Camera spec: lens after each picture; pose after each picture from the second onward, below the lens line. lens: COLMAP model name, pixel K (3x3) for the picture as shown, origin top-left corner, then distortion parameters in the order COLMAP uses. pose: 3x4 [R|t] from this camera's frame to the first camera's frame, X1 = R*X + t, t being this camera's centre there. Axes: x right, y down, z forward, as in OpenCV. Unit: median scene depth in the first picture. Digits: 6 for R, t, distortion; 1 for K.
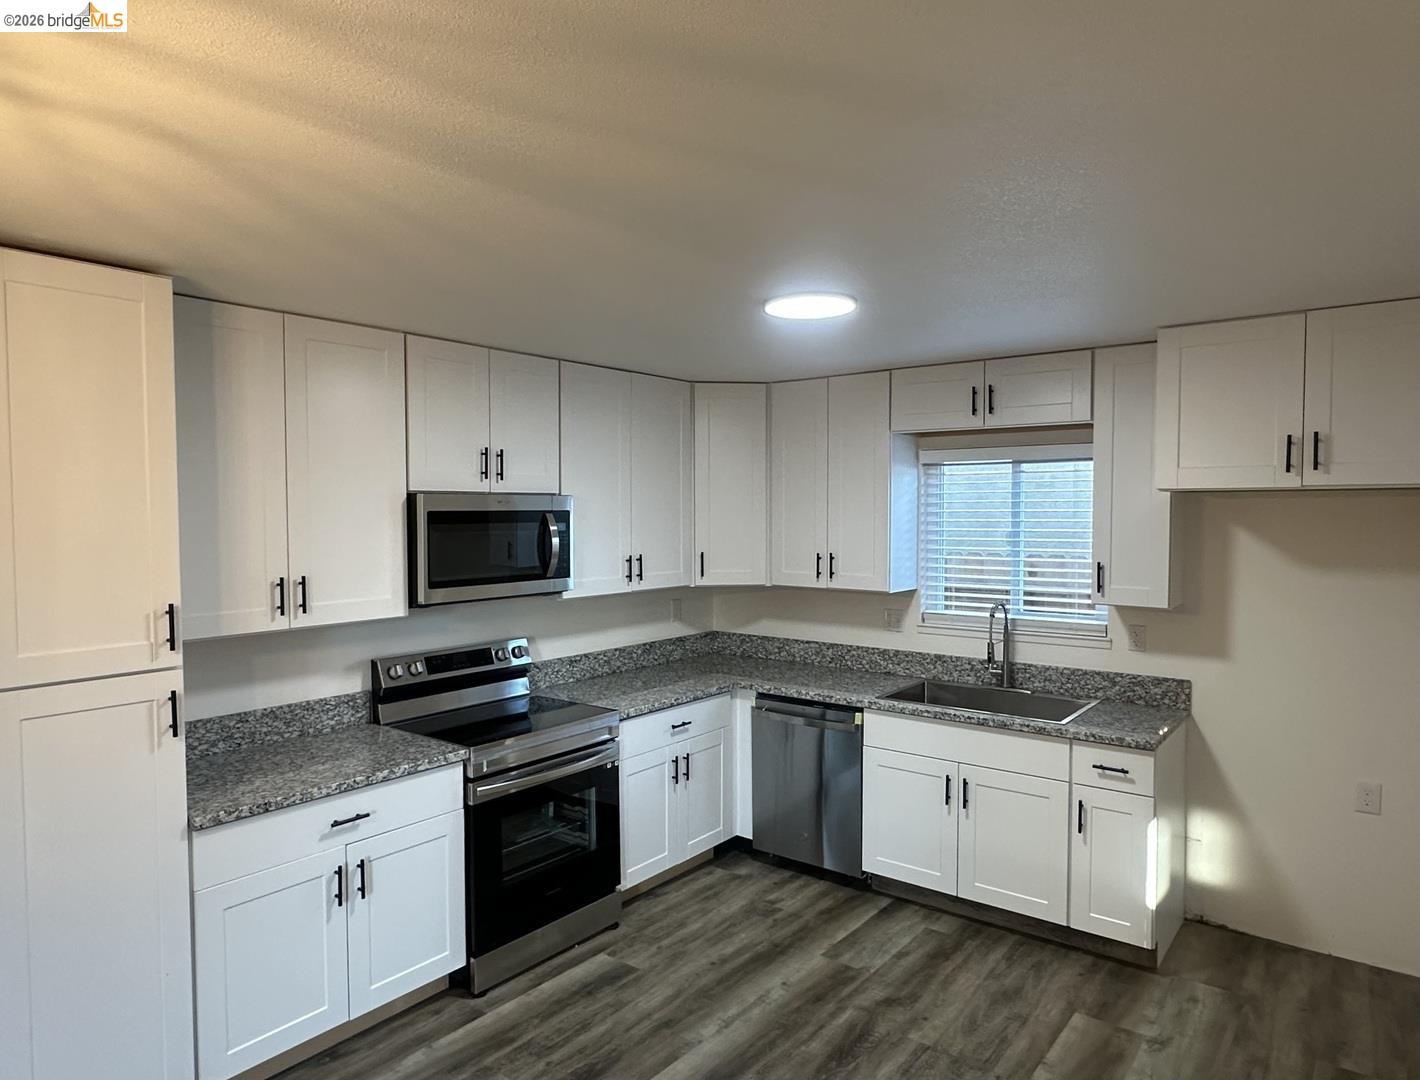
lens RADIAL K [[897.2, 0, 707.2], [0, 897.2, 536.4], [0, 0, 1]] dist [-0.004153, 0.002194]
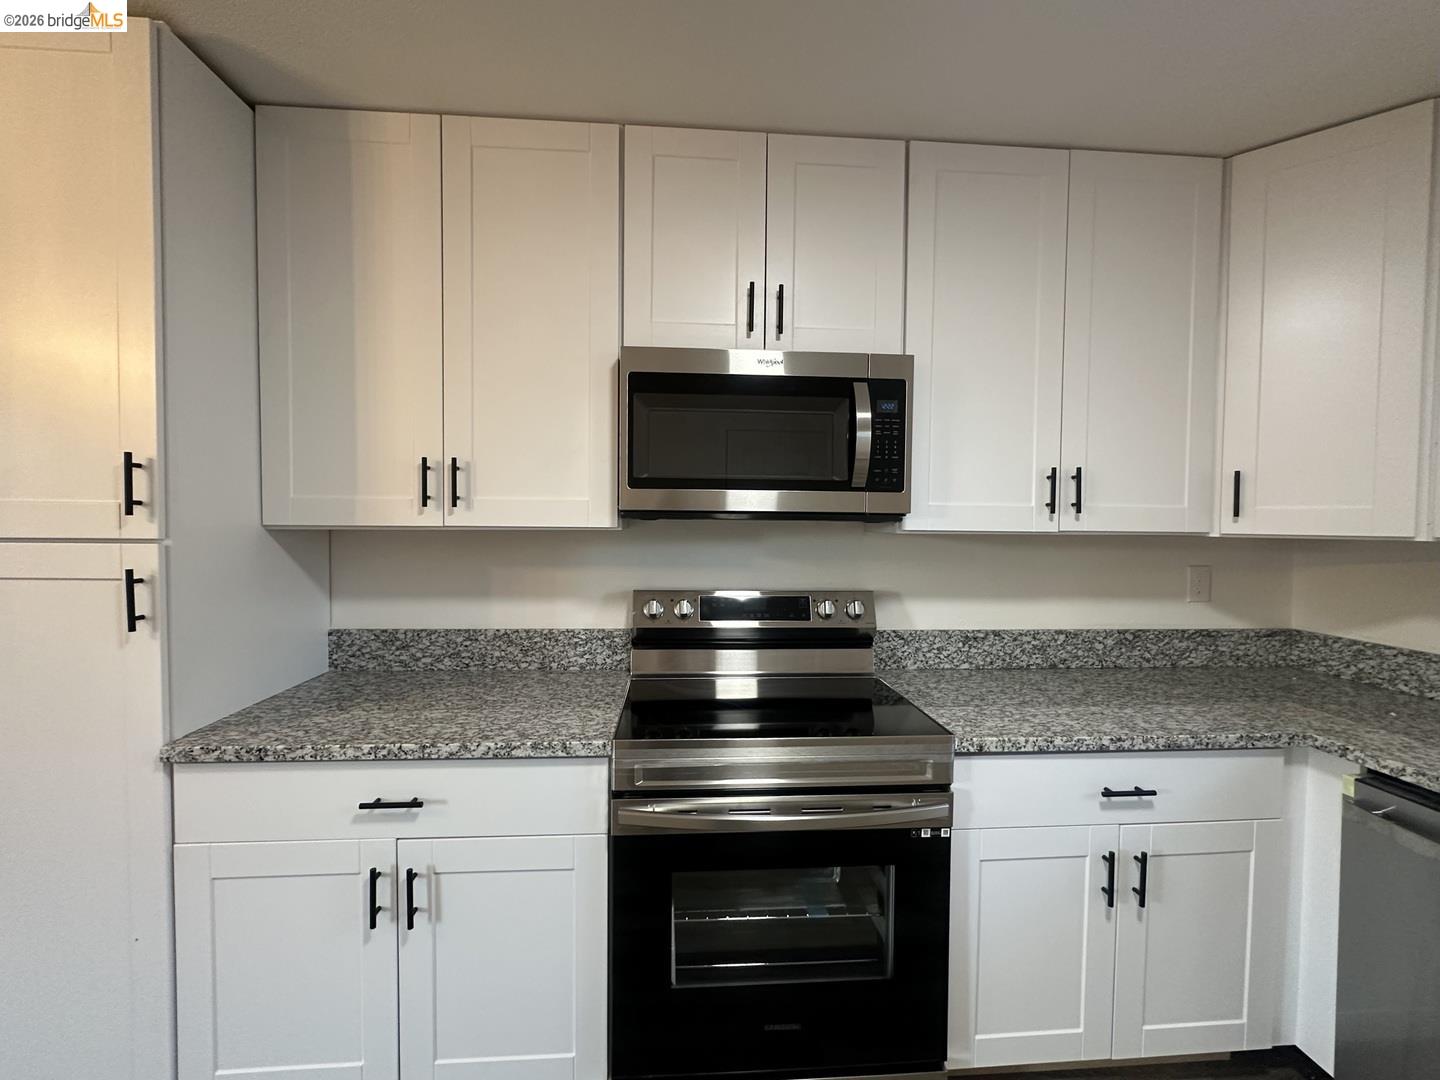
lens RADIAL K [[628.0, 0, 723.0], [0, 628.0, 539.9], [0, 0, 1]] dist [-0.002209, -0.000236]
pose [[0.676020, 0.031513, -0.736209, 0.077711], [-0.035209, 0.999325, 0.010445, 0.080266], [0.736042, 0.018860, 0.676673, 0.648117]]
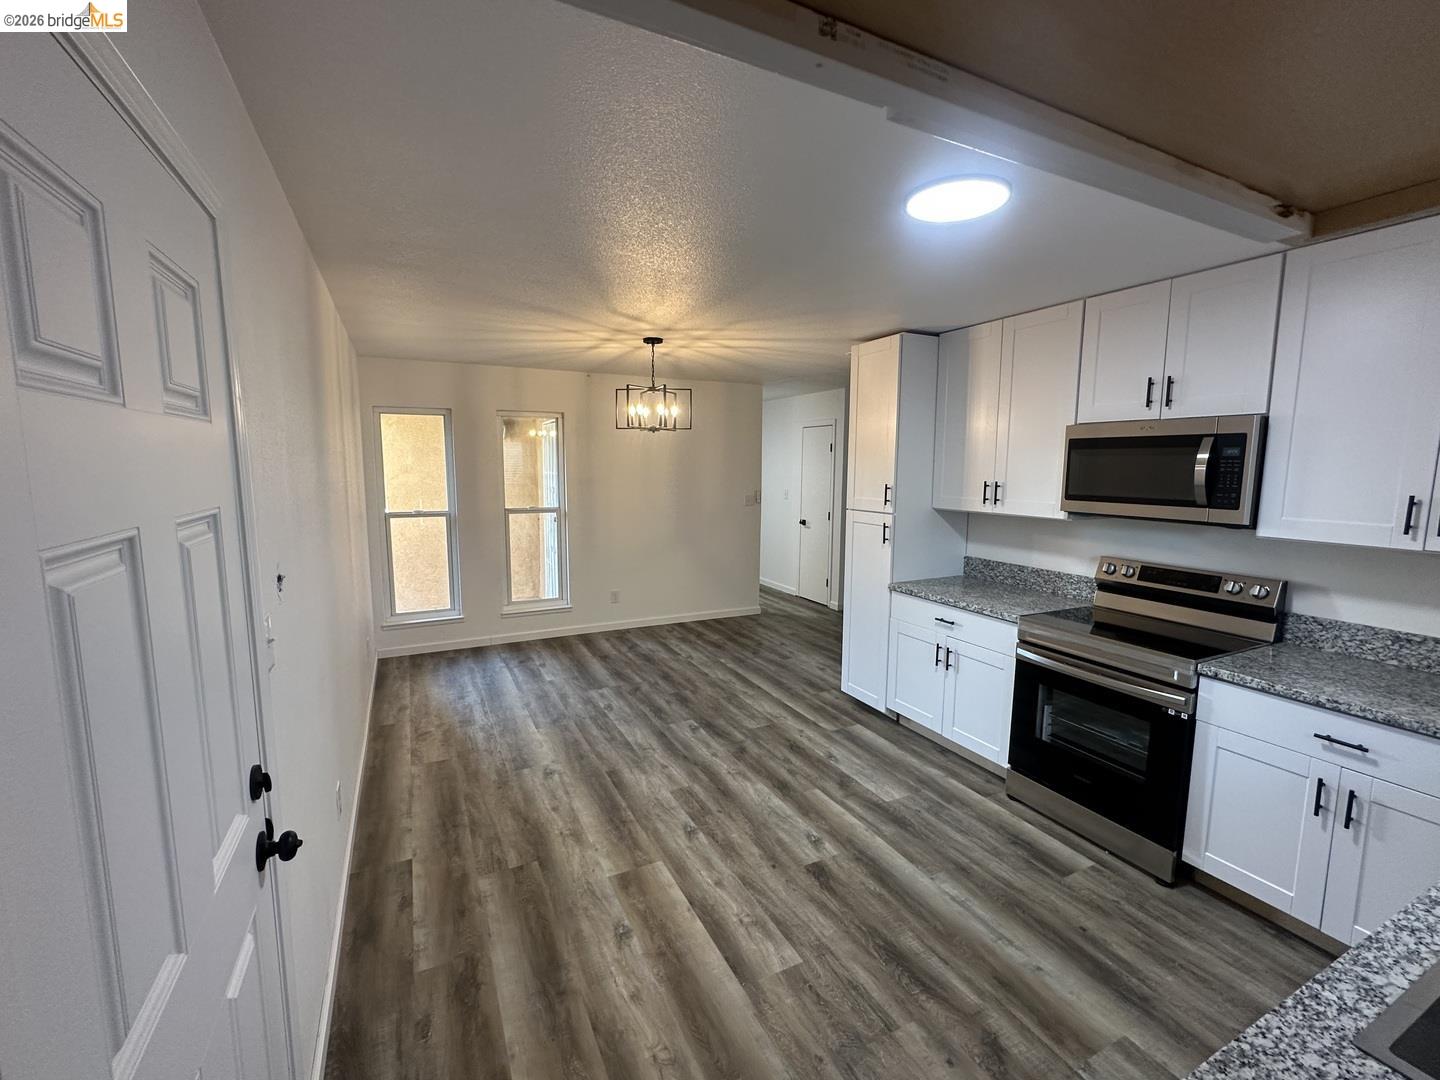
lens RADIAL K [[623.7, 0, 720.0], [0, 623.7, 540.0], [0, 0, 1]] dist [-0.000214, -0.000135]
pose [[-0.425194, 0.110334, -0.898352, 0.635482], [-0.034548, 0.989840, 0.137922, 0.008500], [0.904442, 0.089680, -0.417063, 0.823065]]
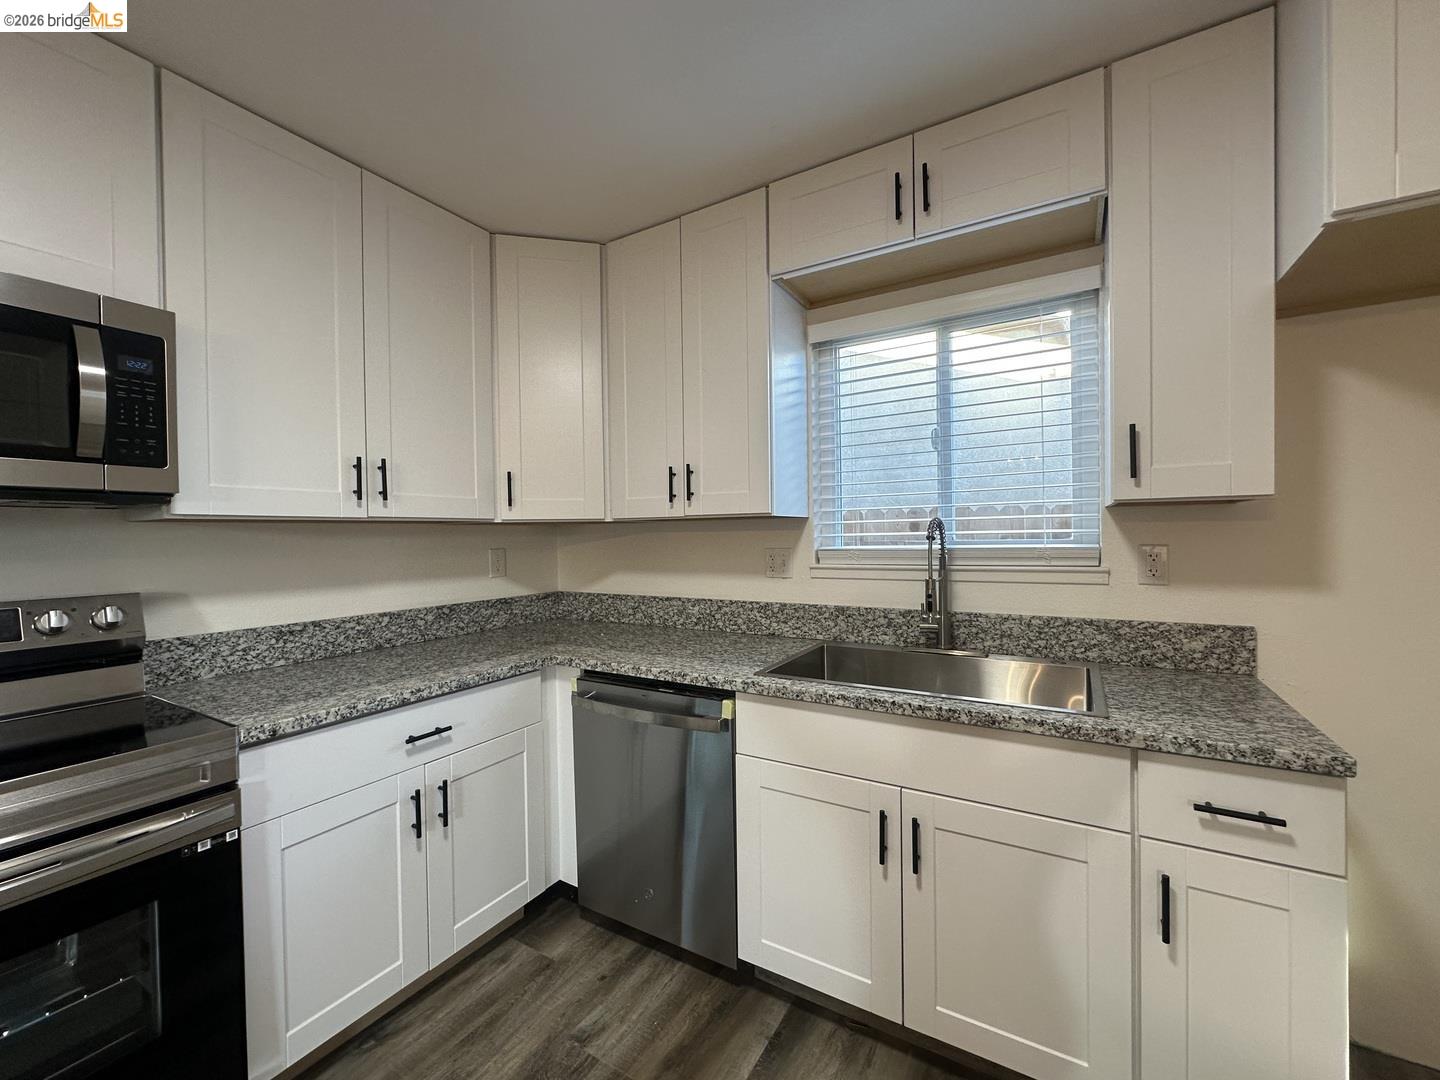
lens RADIAL K [[582.6, 0, 720.0], [0, 582.6, 540.0], [0, 0, 1]] dist [-0.001758, 0.000117]
pose [[0.992464, -0.014894, 0.121630, 0.125914], [0.017727, 0.999595, -0.022243, 0.103620], [-0.121249, 0.024231, 0.992326, 0.649592]]
